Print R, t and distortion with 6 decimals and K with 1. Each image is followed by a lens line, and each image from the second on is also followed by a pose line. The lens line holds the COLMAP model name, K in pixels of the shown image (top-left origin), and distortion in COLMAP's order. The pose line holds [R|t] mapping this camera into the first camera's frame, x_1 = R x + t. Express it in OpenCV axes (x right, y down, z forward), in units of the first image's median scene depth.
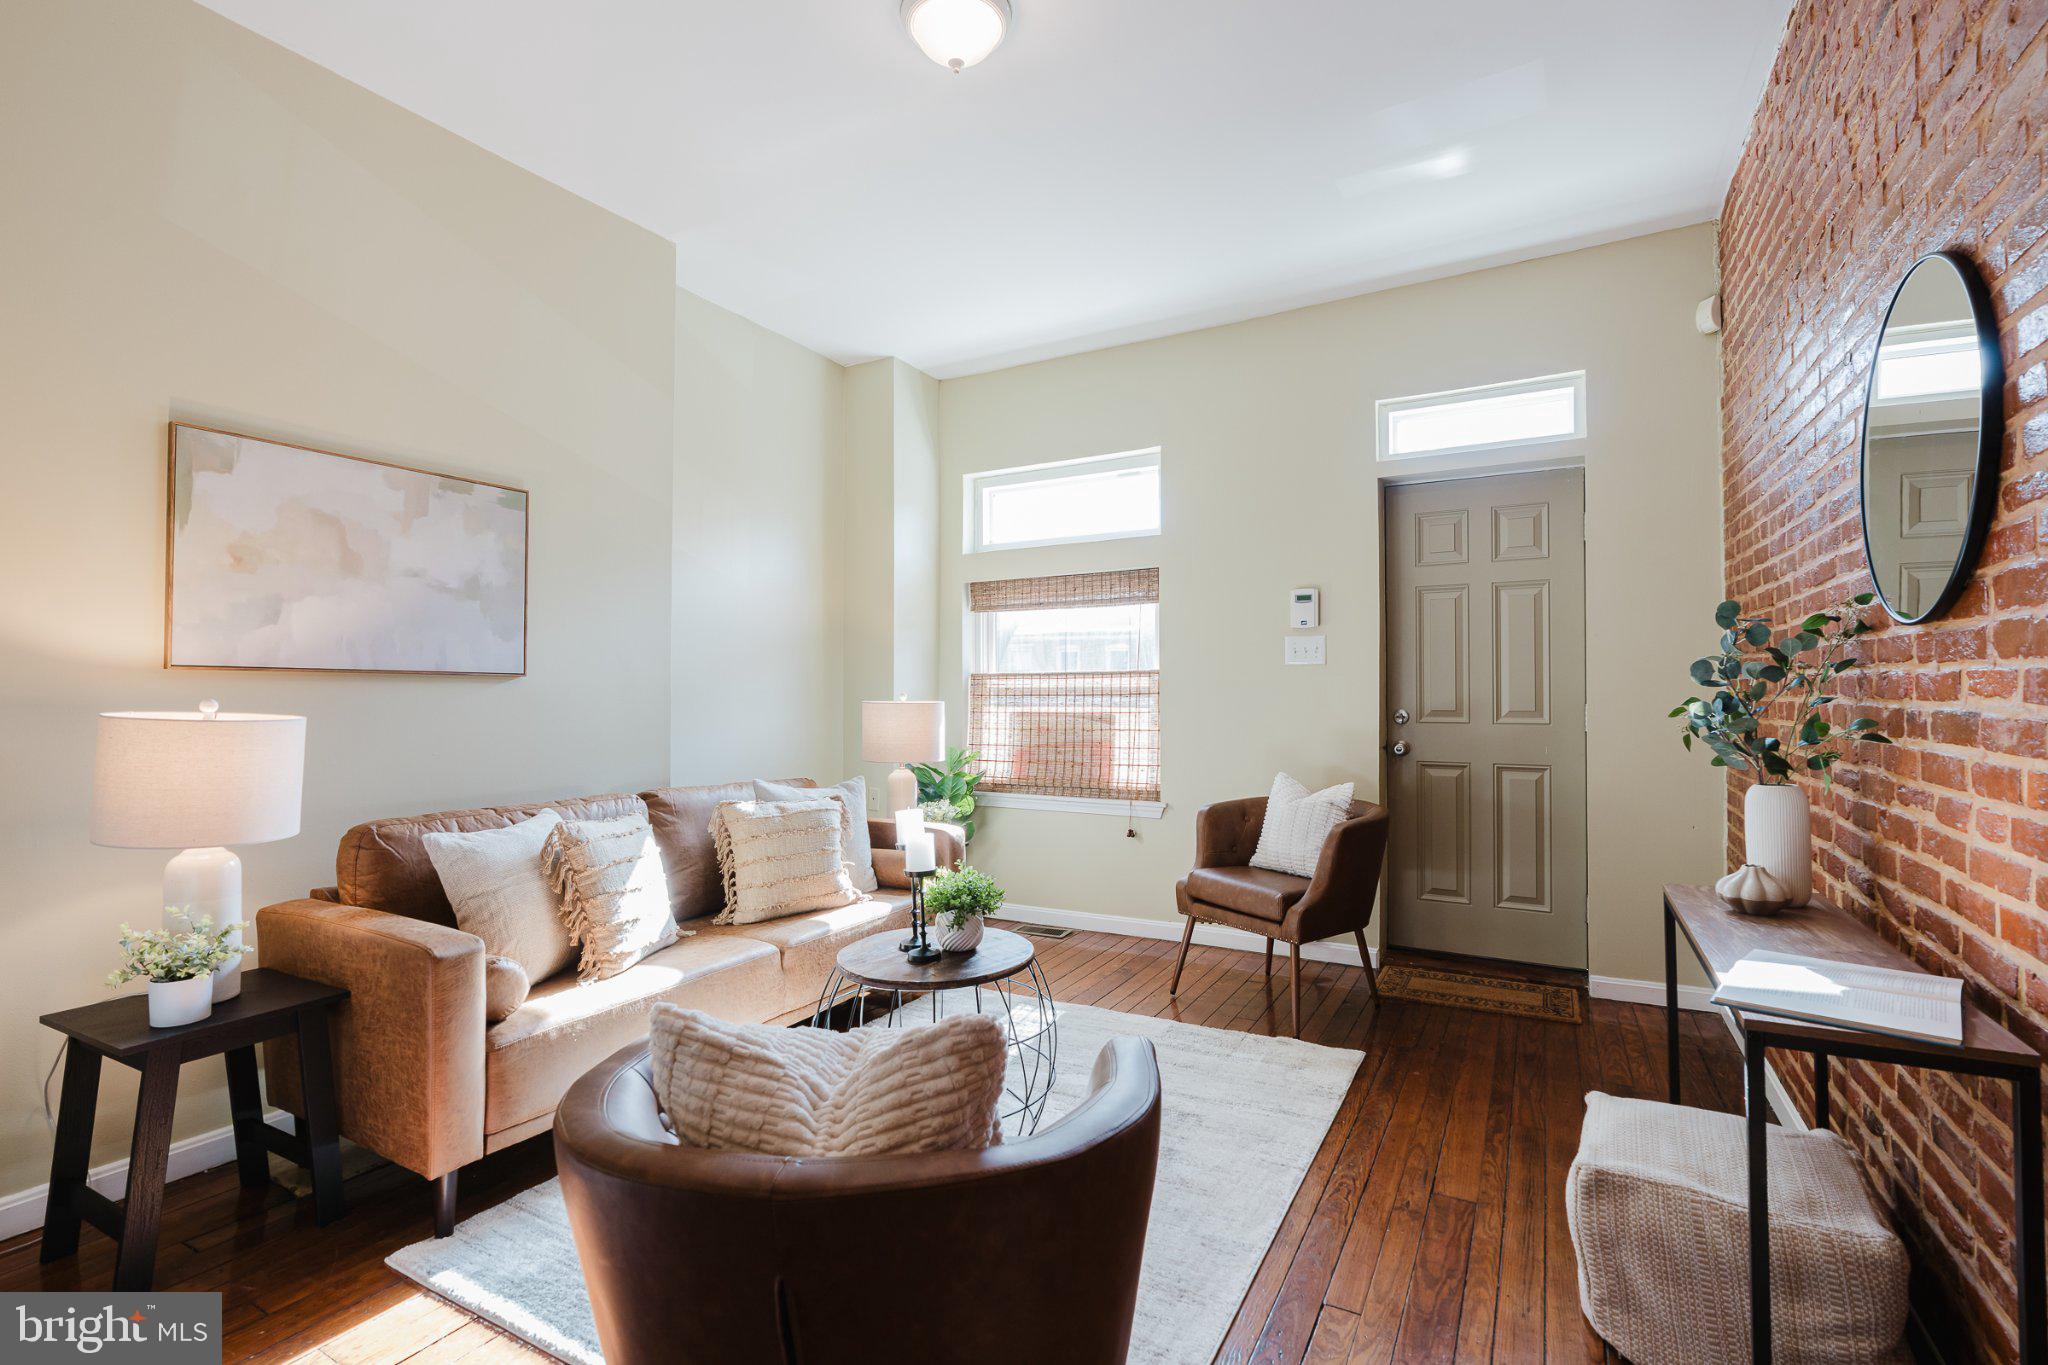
lens RADIAL K [[931.3, 0, 1024.0], [0, 931.3, 682.5], [0, 0, 1]] dist [-0.006517, 0.000036]
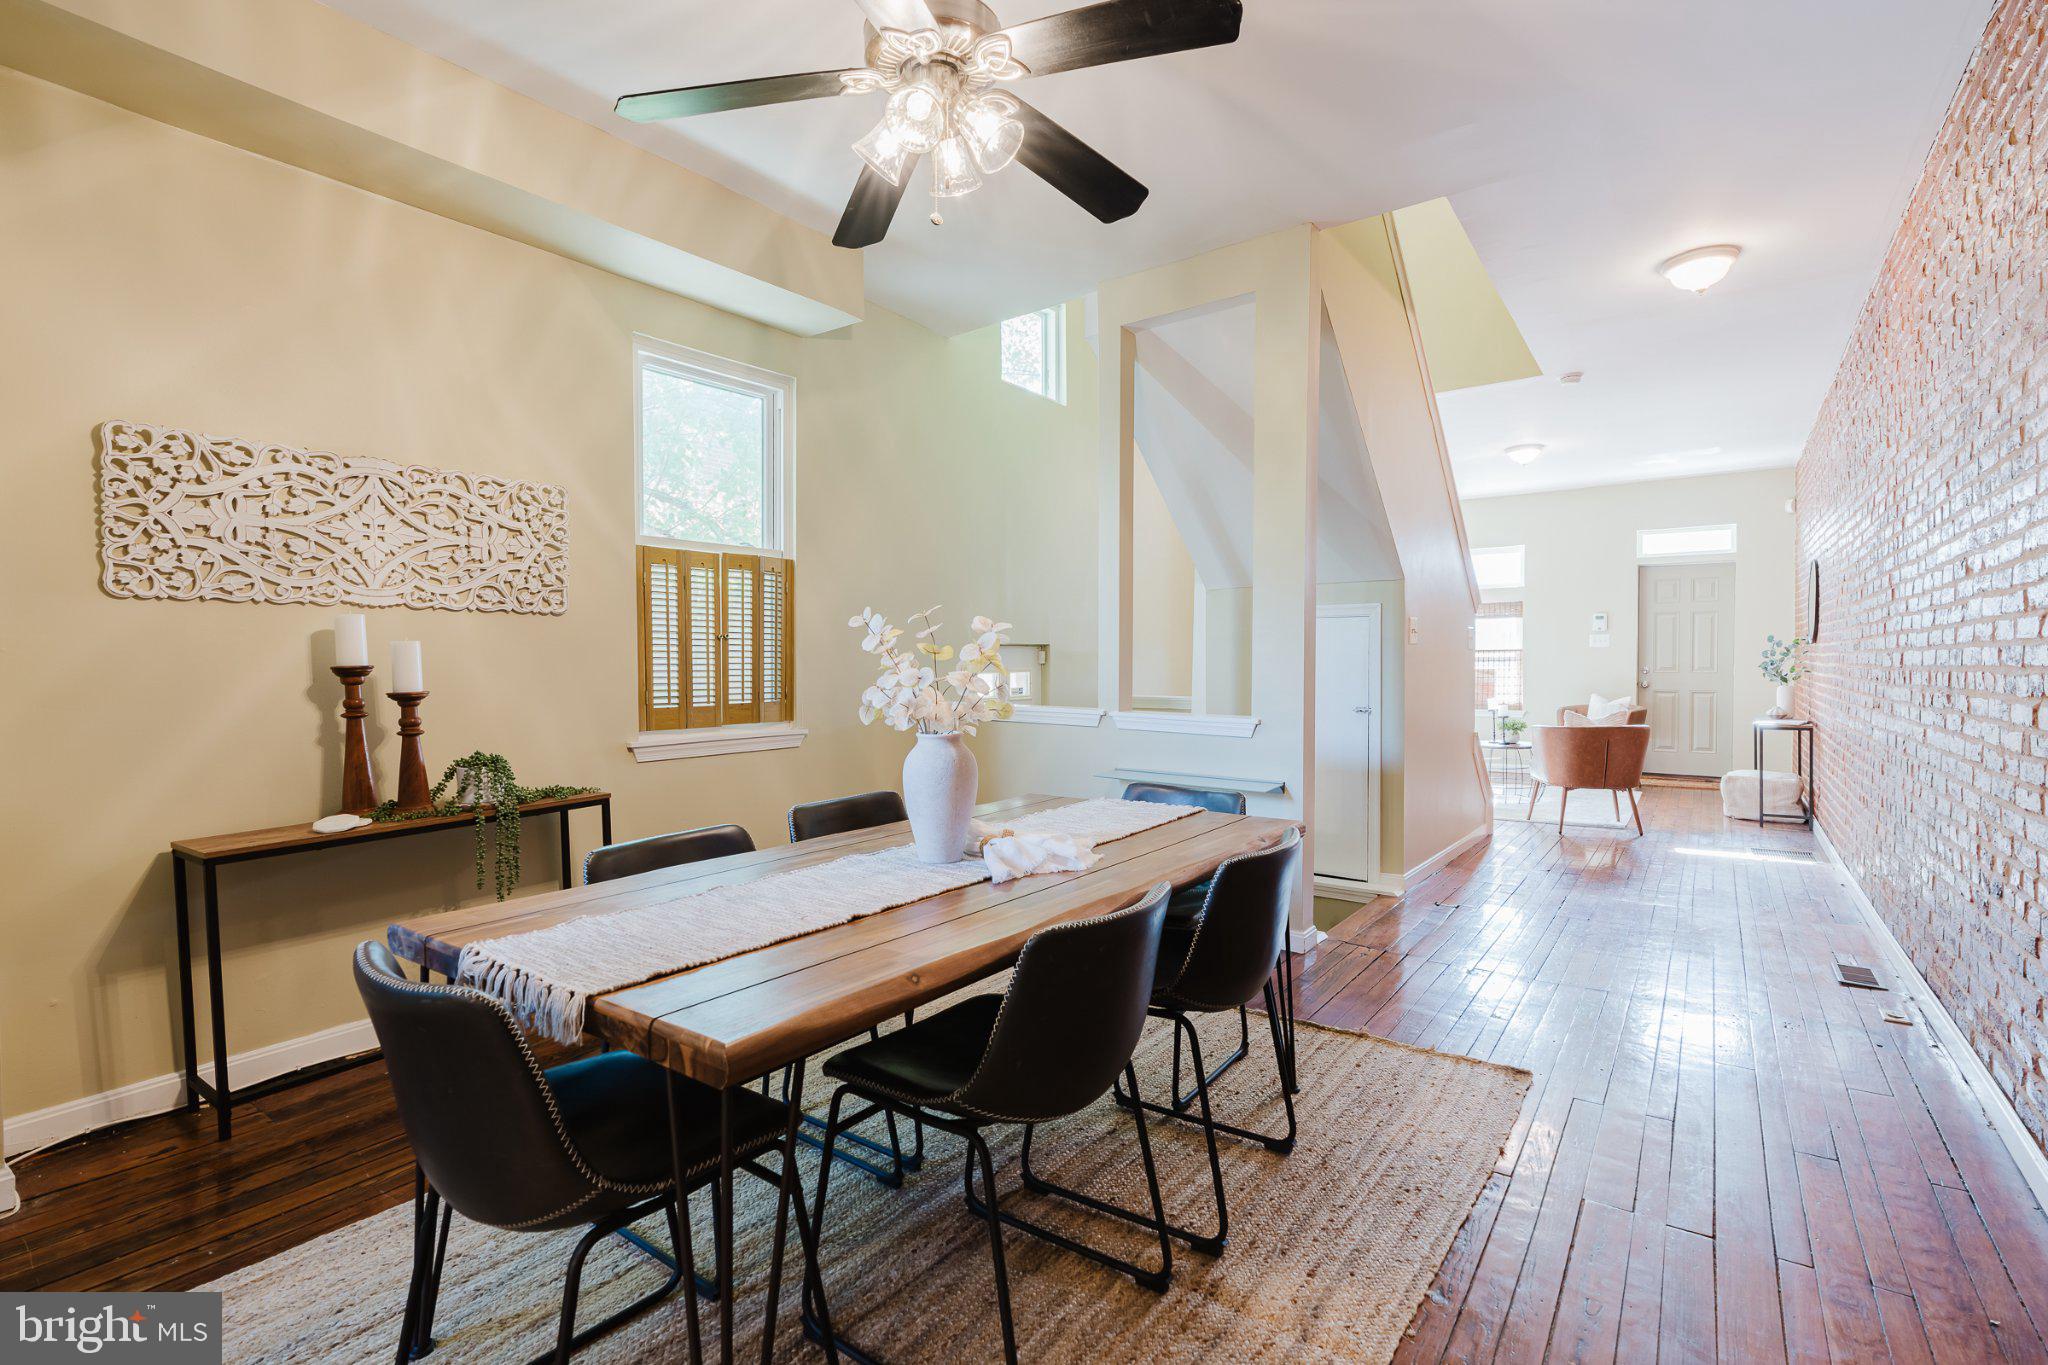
lens RADIAL K [[951.7, 0, 1024.0], [0, 951.7, 682.5], [0, 0, 1]] dist [-0.001660, 0.000154]
pose [[0.993688, 0.001506, -0.112173, -1.765886], [0.002531, 0.999354, 0.035844, -0.042317], [0.112154, -0.035902, 0.993042, -3.089538]]
